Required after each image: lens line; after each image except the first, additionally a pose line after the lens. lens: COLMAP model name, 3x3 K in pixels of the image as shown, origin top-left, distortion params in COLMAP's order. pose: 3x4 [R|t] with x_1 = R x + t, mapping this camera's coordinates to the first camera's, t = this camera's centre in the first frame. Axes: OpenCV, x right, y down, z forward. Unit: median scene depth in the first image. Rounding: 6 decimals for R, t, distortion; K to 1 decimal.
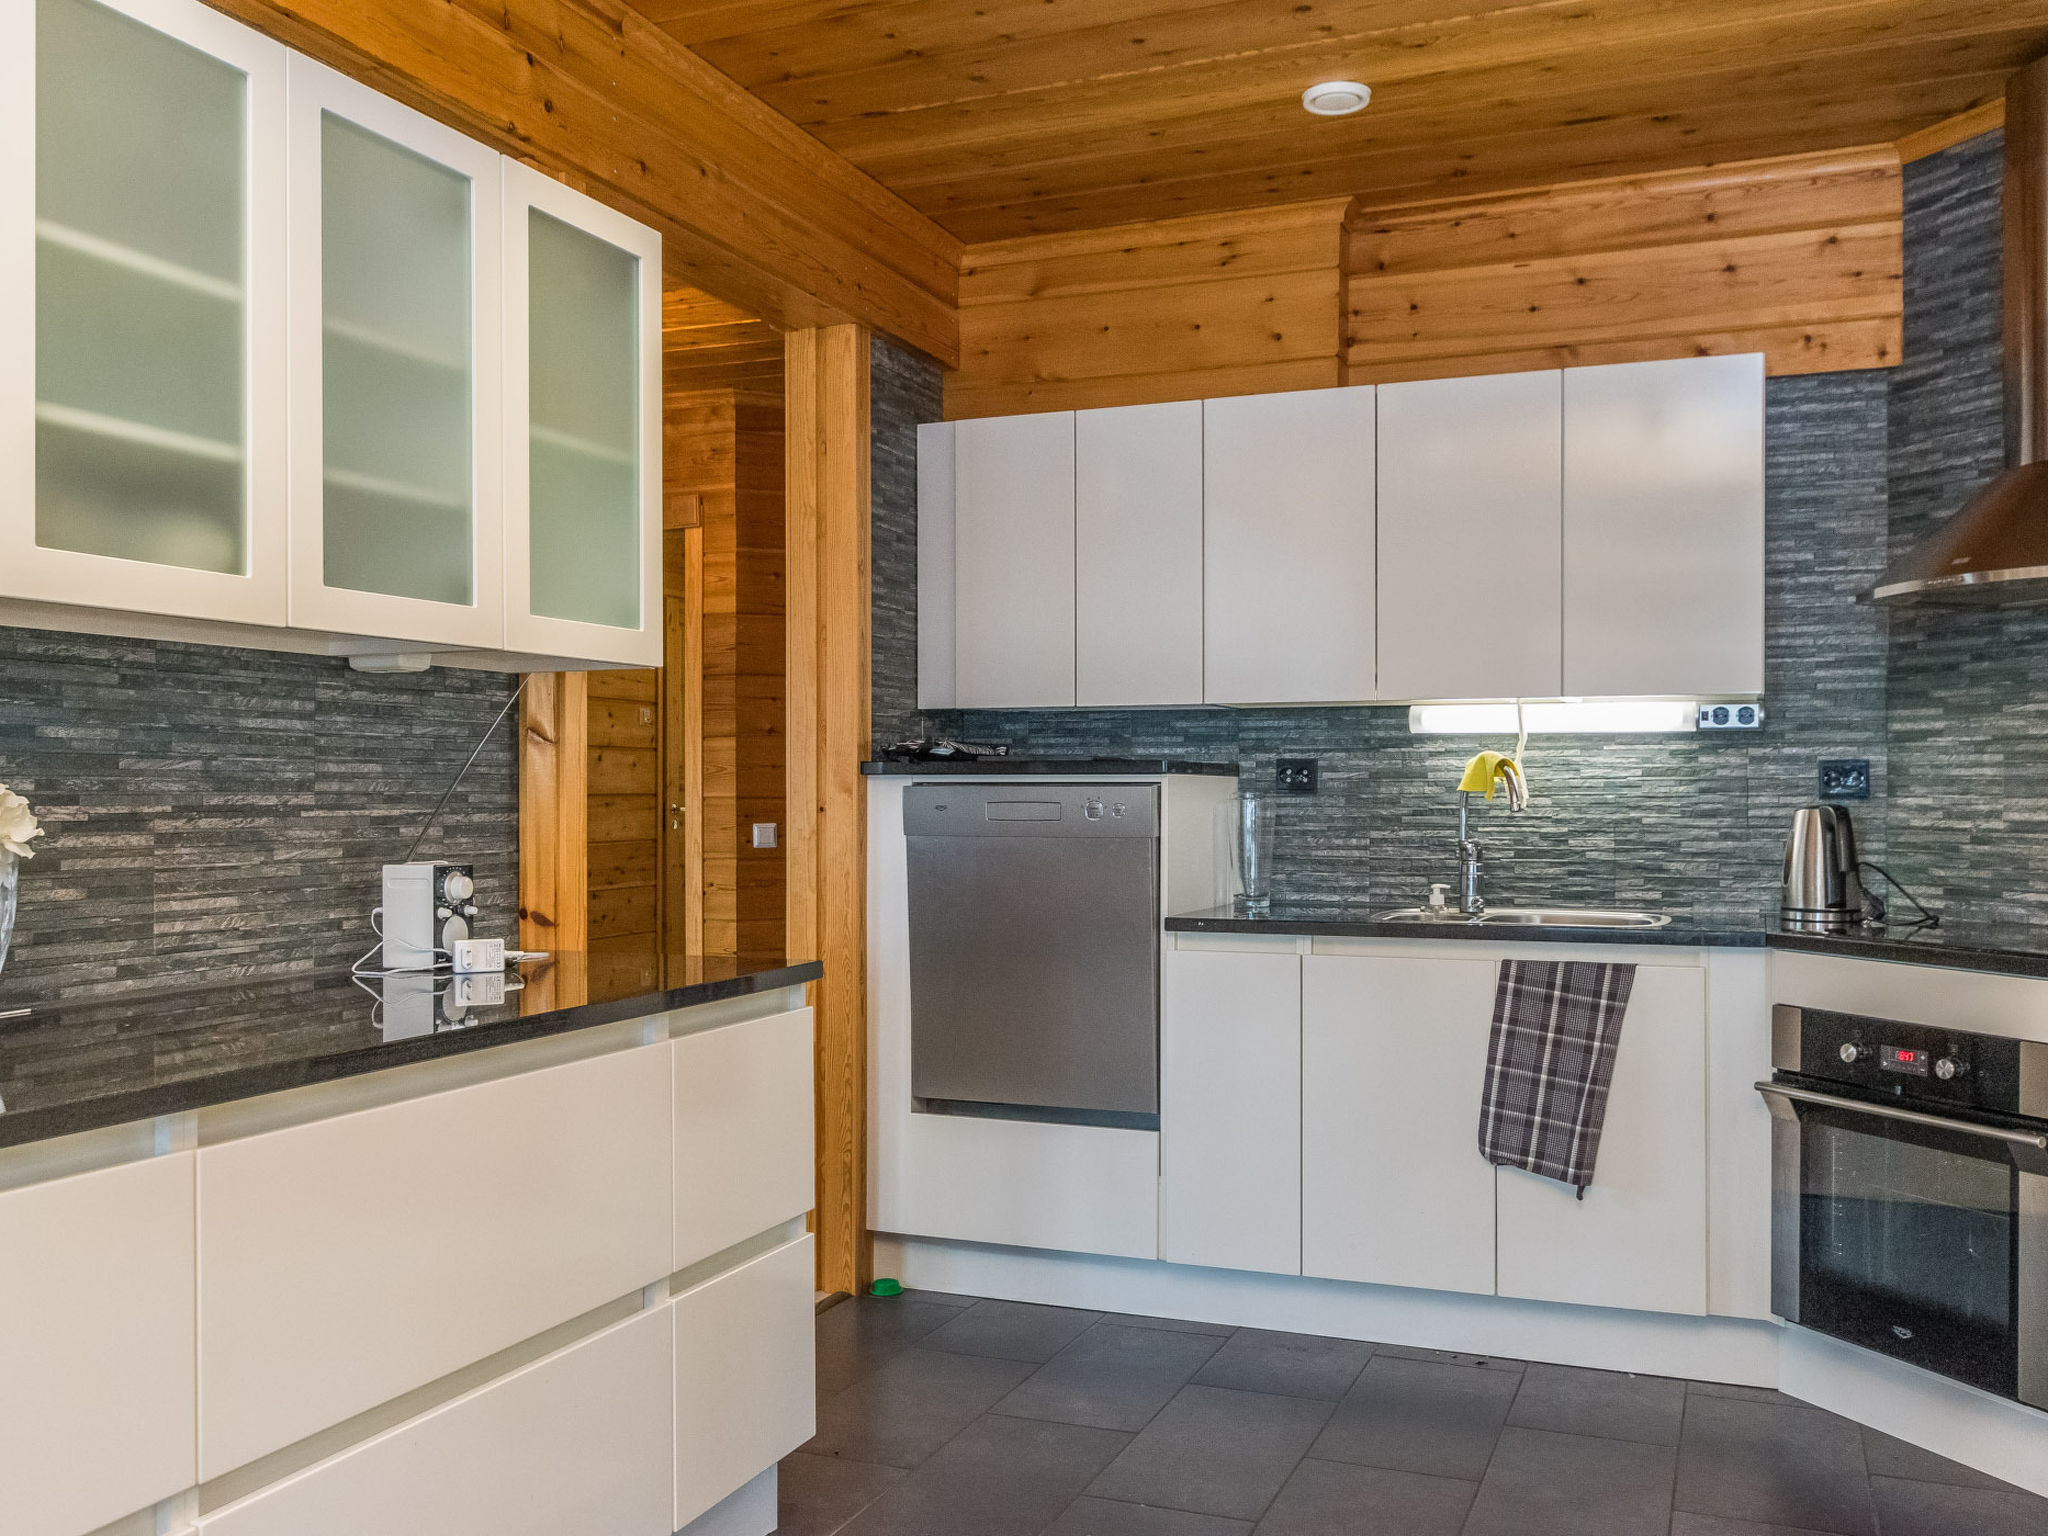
lens RADIAL K [[1796.2, 0, 1022.8], [0, 1796.2, 788.8], [0, 0, 1]] dist [-0.017394, 0.004644]
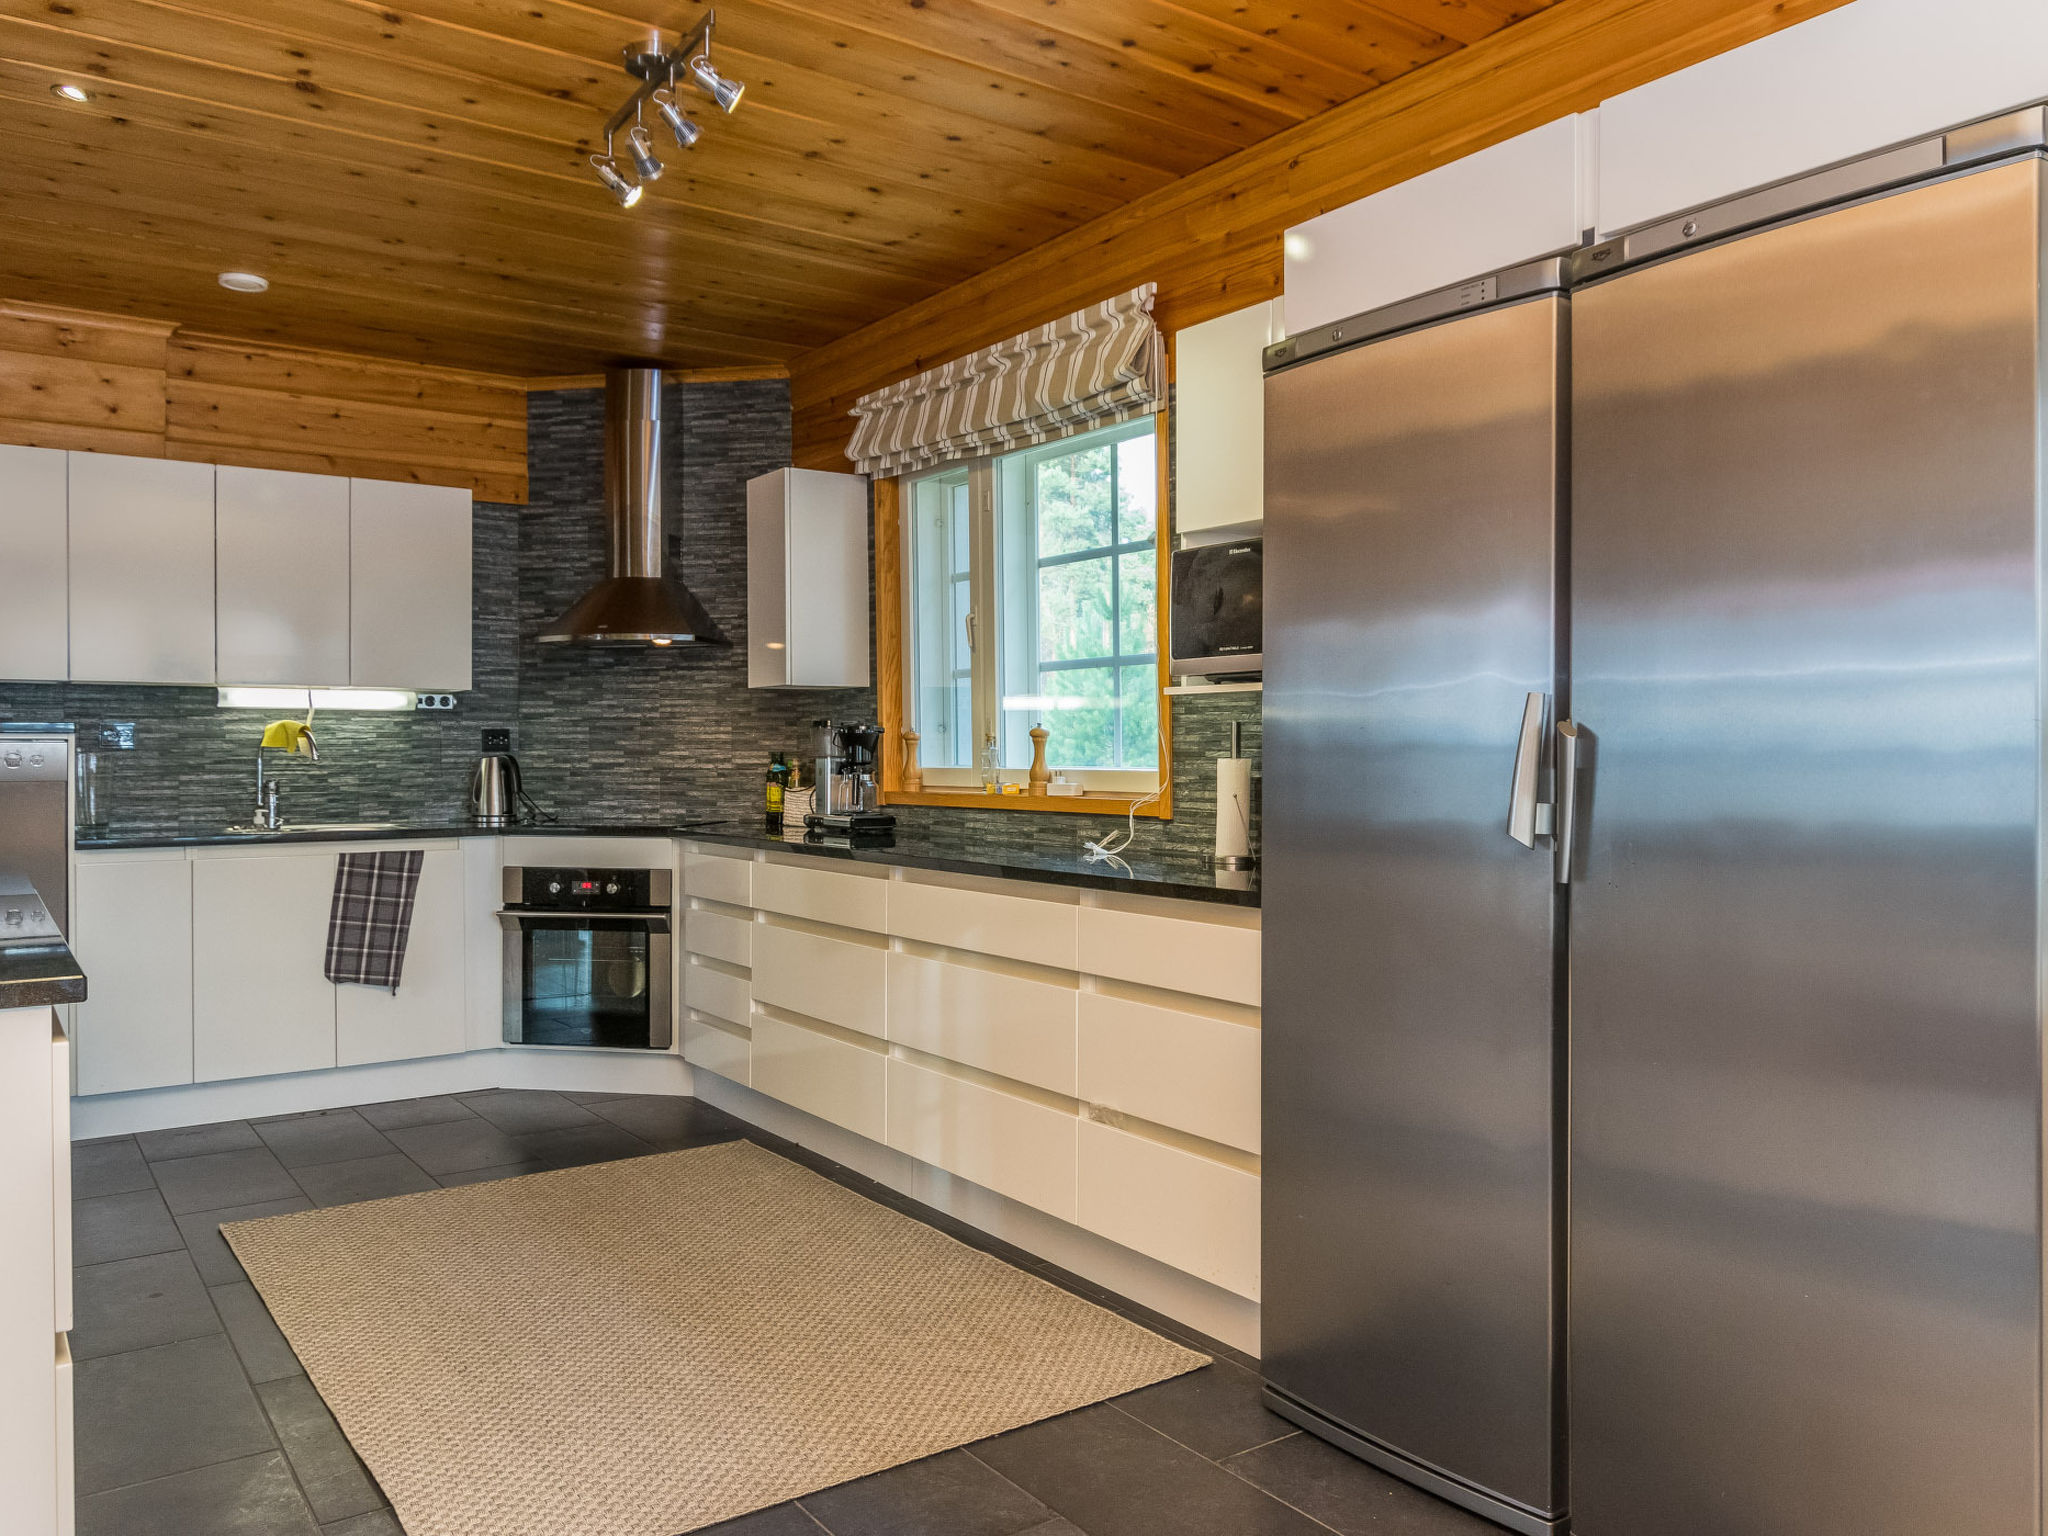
lens RADIAL K [[1529.7, 0, 1023.4], [0, 1529.7, 760.8], [0, 0, 1]] dist [-0.001419, -0.001819]
pose [[0.532782, -0.006975, 0.846224, -0.527632], [-0.000453, 0.999964, 0.008527, 0.001735], [-0.846253, -0.004926, 0.532759, -0.218014]]
